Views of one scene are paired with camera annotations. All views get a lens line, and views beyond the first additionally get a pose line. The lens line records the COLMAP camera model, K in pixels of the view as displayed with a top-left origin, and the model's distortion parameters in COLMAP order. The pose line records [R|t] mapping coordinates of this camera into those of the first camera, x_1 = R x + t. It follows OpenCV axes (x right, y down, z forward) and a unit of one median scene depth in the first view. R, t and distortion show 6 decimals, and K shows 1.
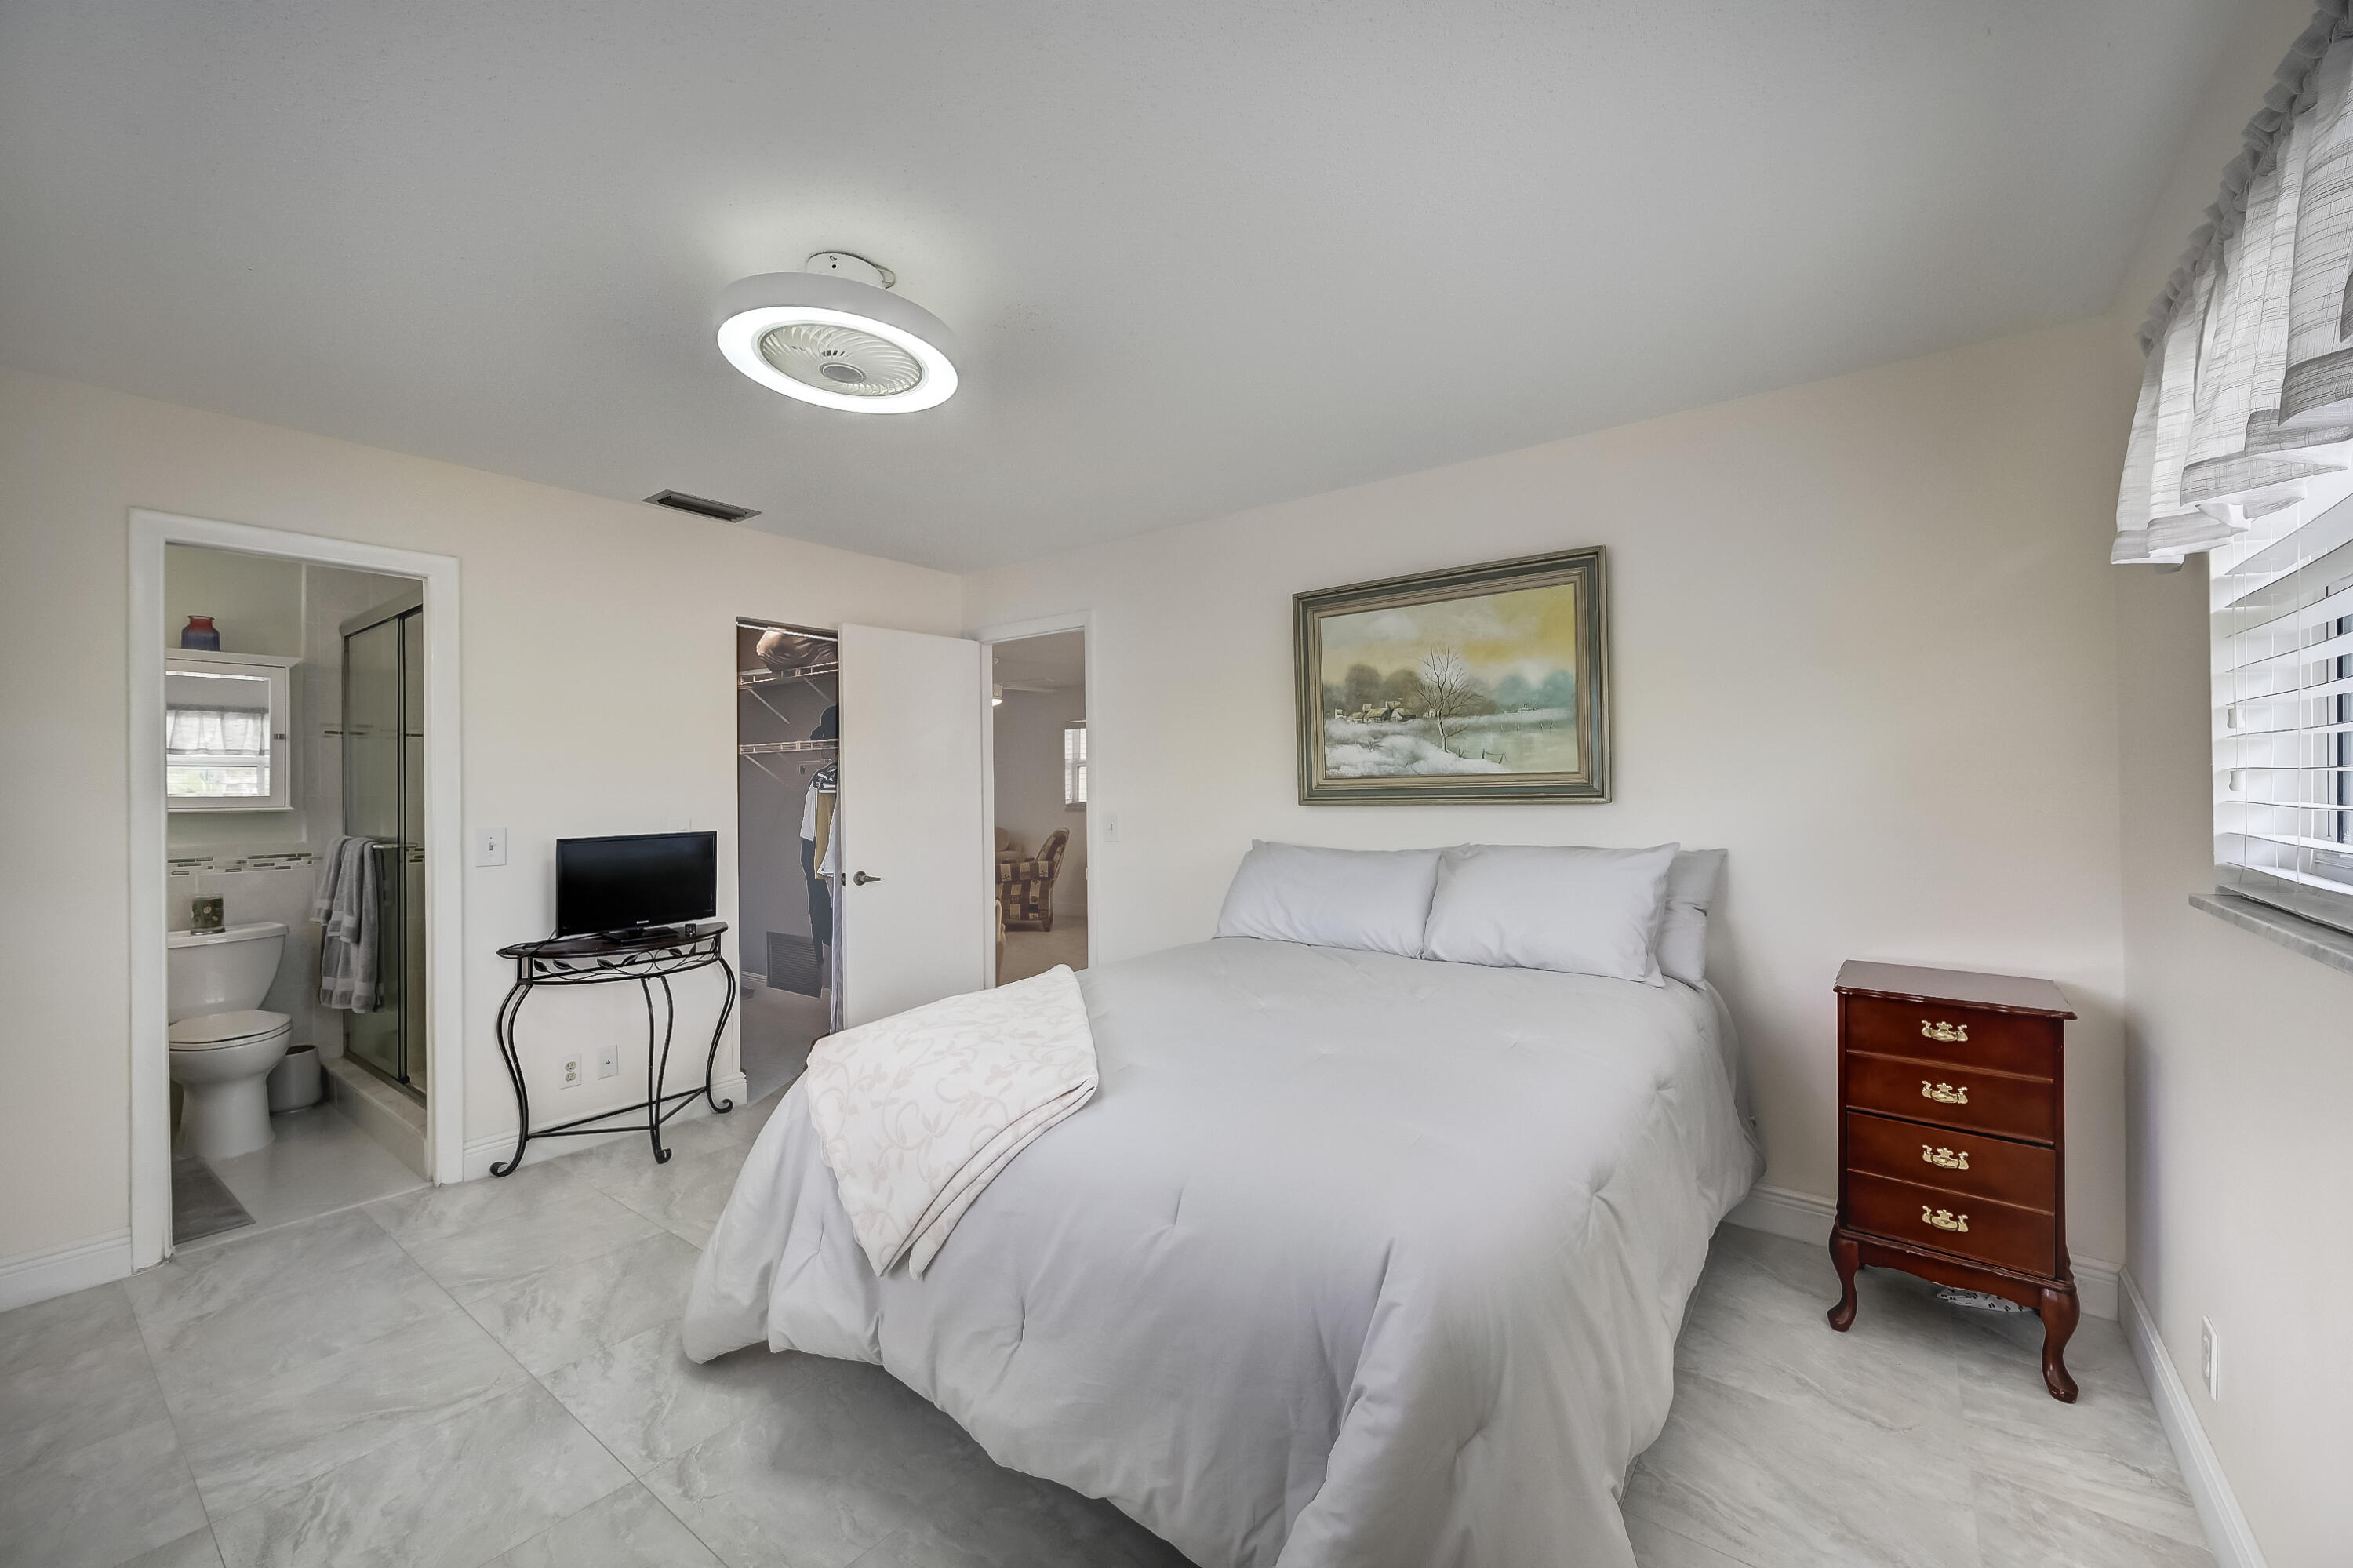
lens RADIAL K [[934.0, 0, 1181.4], [0, 934.0, 782.0], [0, 0, 1]] dist [0.004771, 0.000354]
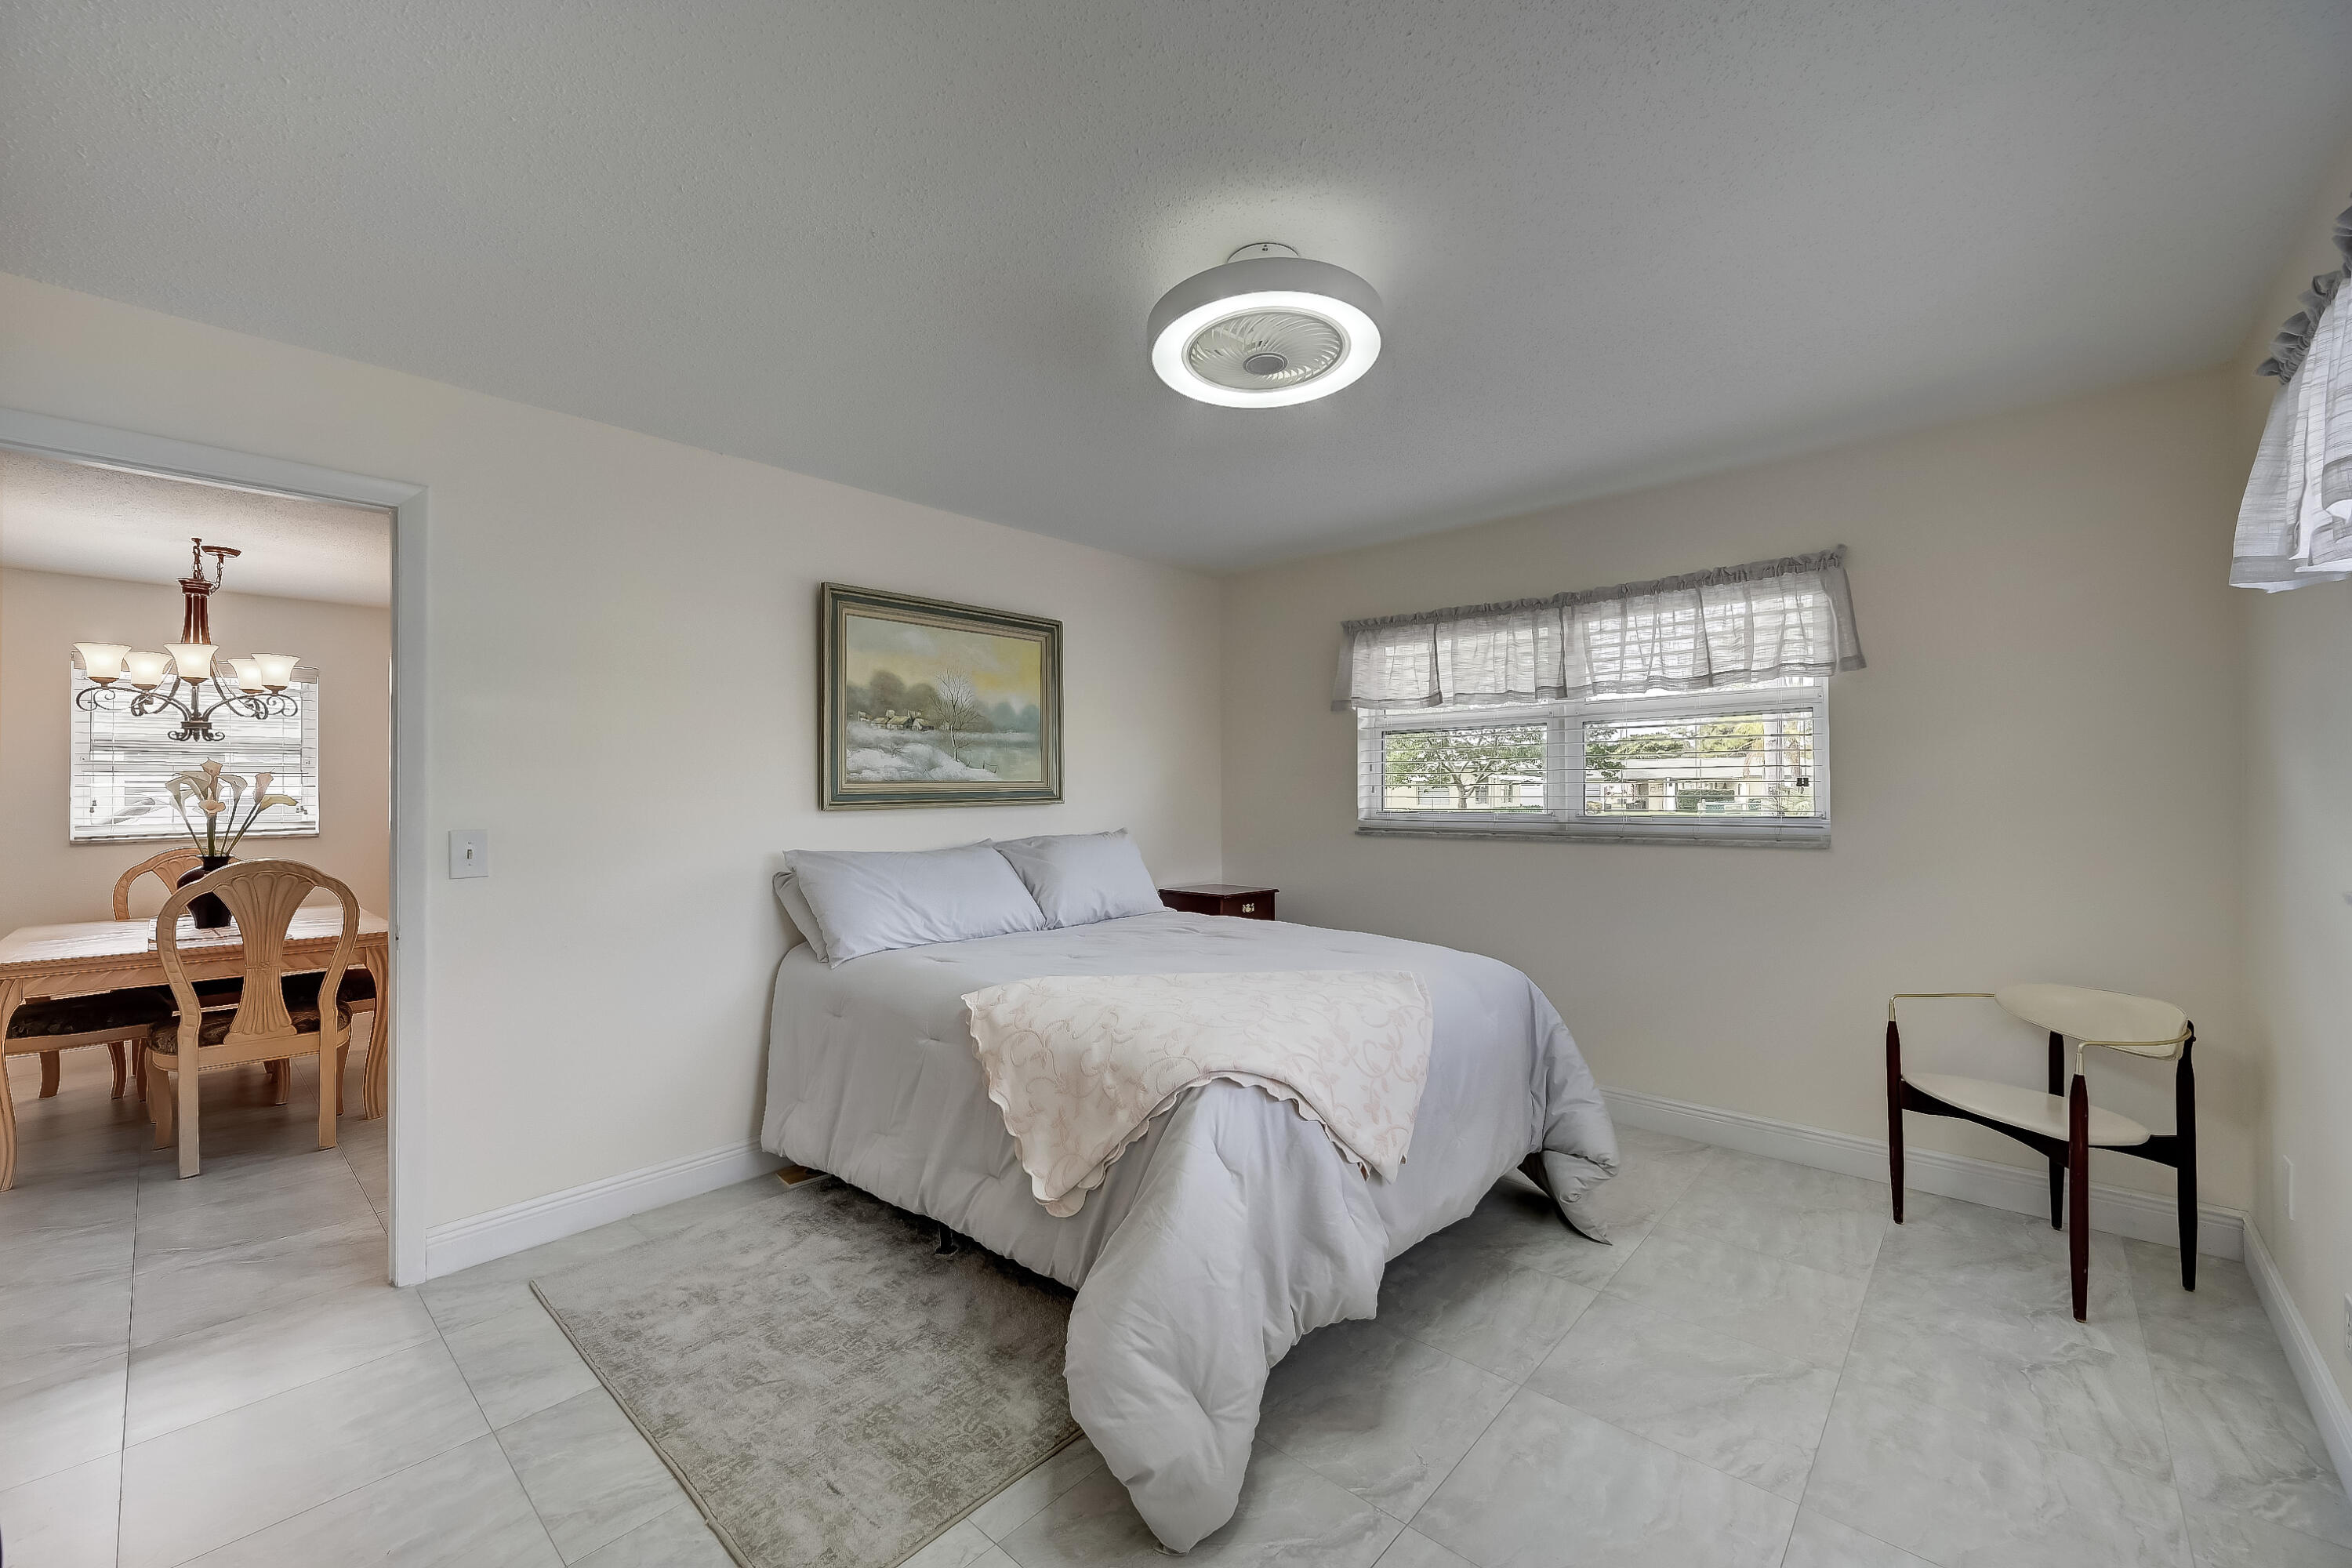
lens RADIAL K [[933.5, 0, 1180.9], [0, 933.5, 782.0], [0, 0, 1]] dist [0.004771, 0.000354]
pose [[0.086917, 0.019835, 0.996018, -0.835085], [-0.000604, 0.999803, -0.019857, 0.016060], [-0.996215, 0.001124, 0.086912, 0.621444]]
